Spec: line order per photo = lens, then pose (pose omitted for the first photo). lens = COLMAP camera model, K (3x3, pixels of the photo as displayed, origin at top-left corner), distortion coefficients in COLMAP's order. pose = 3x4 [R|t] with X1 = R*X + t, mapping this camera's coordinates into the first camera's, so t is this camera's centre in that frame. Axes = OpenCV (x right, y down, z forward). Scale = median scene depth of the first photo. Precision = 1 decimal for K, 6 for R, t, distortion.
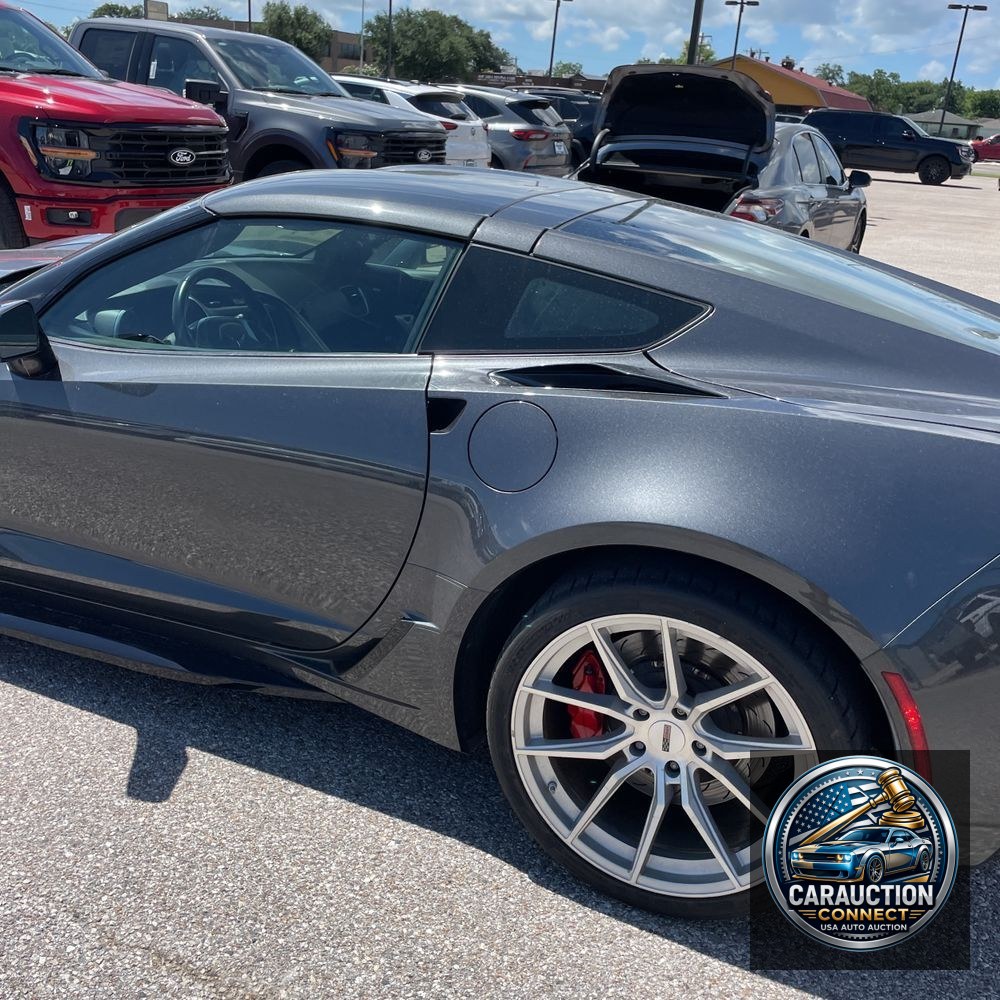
lens RADIAL K [[1000.4, 0, 495.9], [0, 1000.4, 516.3], [0, 0, 1]] dist [0.079527, -0.098766]
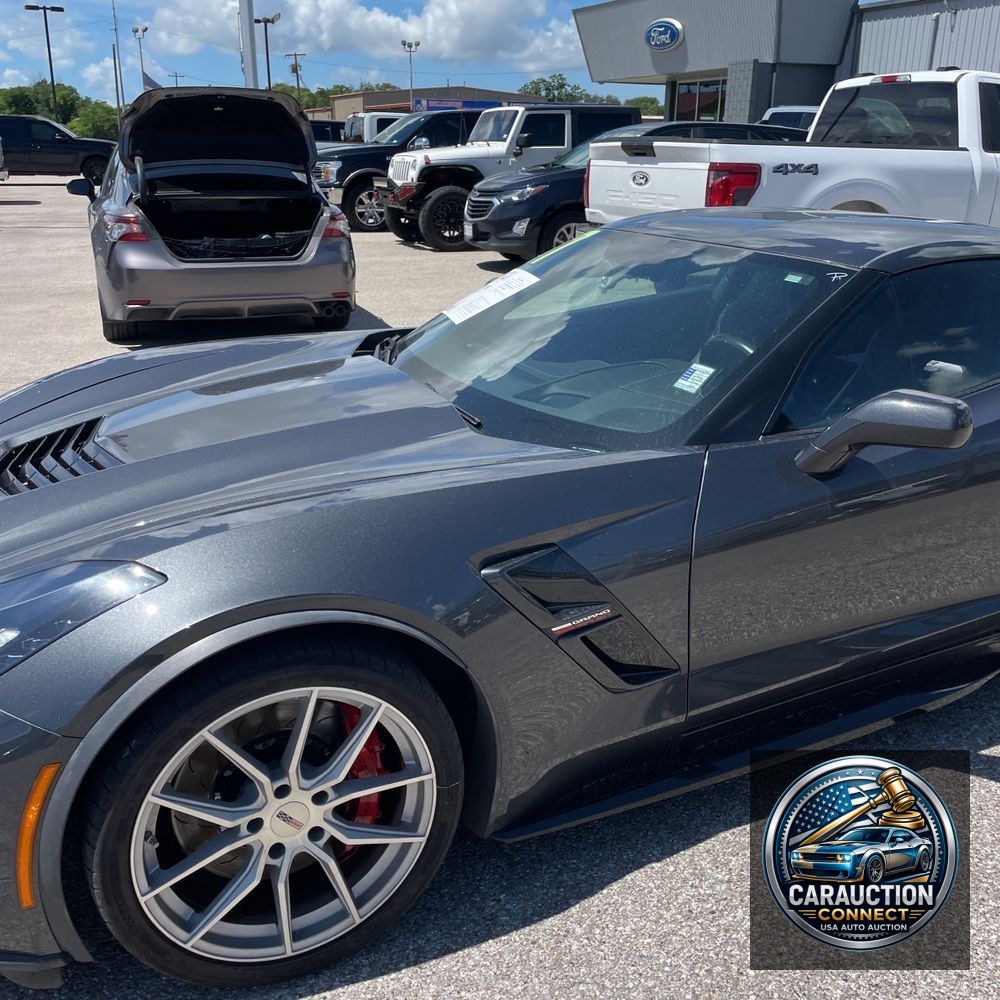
lens RADIAL K [[1000.4, 0, 495.9], [0, 1000.4, 516.3], [0, 0, 1]] dist [0.079527, -0.098766]
pose [[0.664443, -0.316193, 0.677154, -0.203701], [0.314268, 0.940295, 0.130695, -0.049631], [-0.678050, 0.125968, 0.724141, 0.082675]]
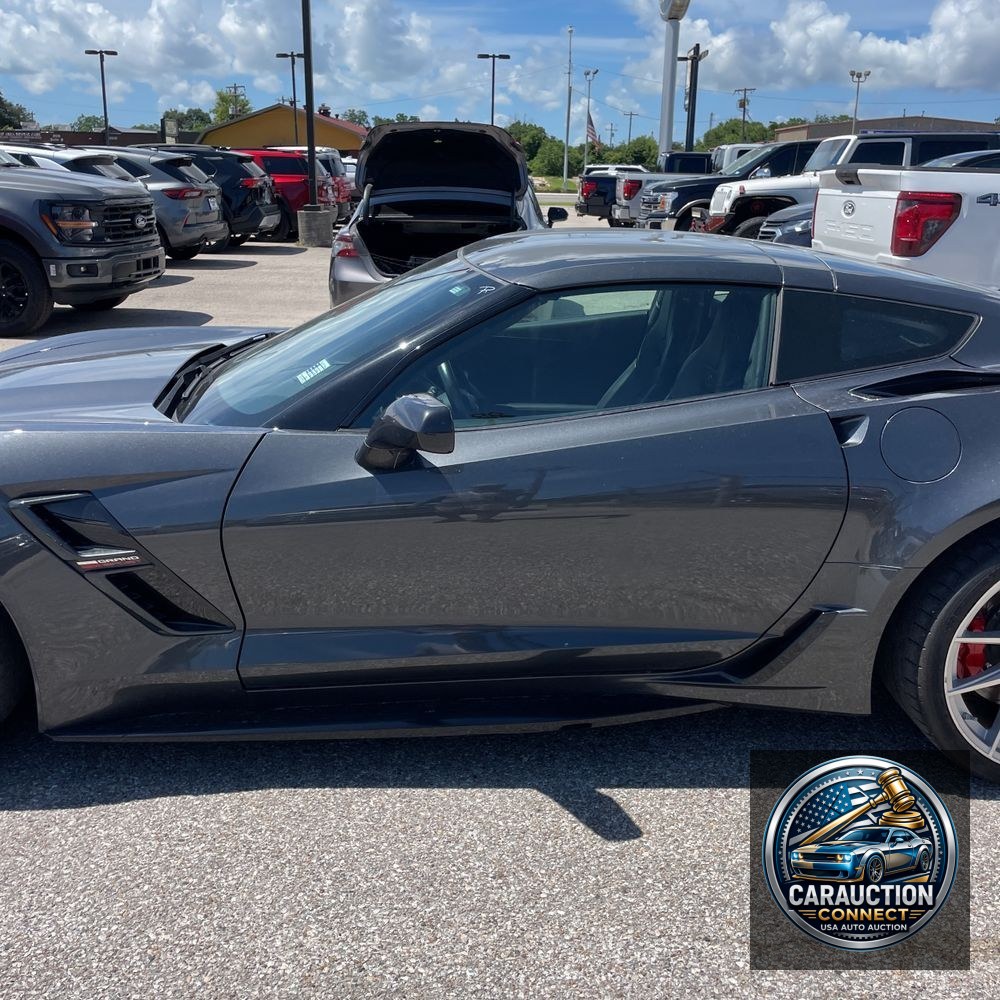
lens RADIAL K [[1000.4, 0, 495.9], [0, 1000.4, 516.3], [0, 0, 1]] dist [0.079527, -0.098766]
pose [[0.908699, -0.187779, 0.372834, -0.114710], [0.202457, 0.979291, -0.000222, -0.010993], [-0.365072, 0.075685, 0.927898, 0.007048]]
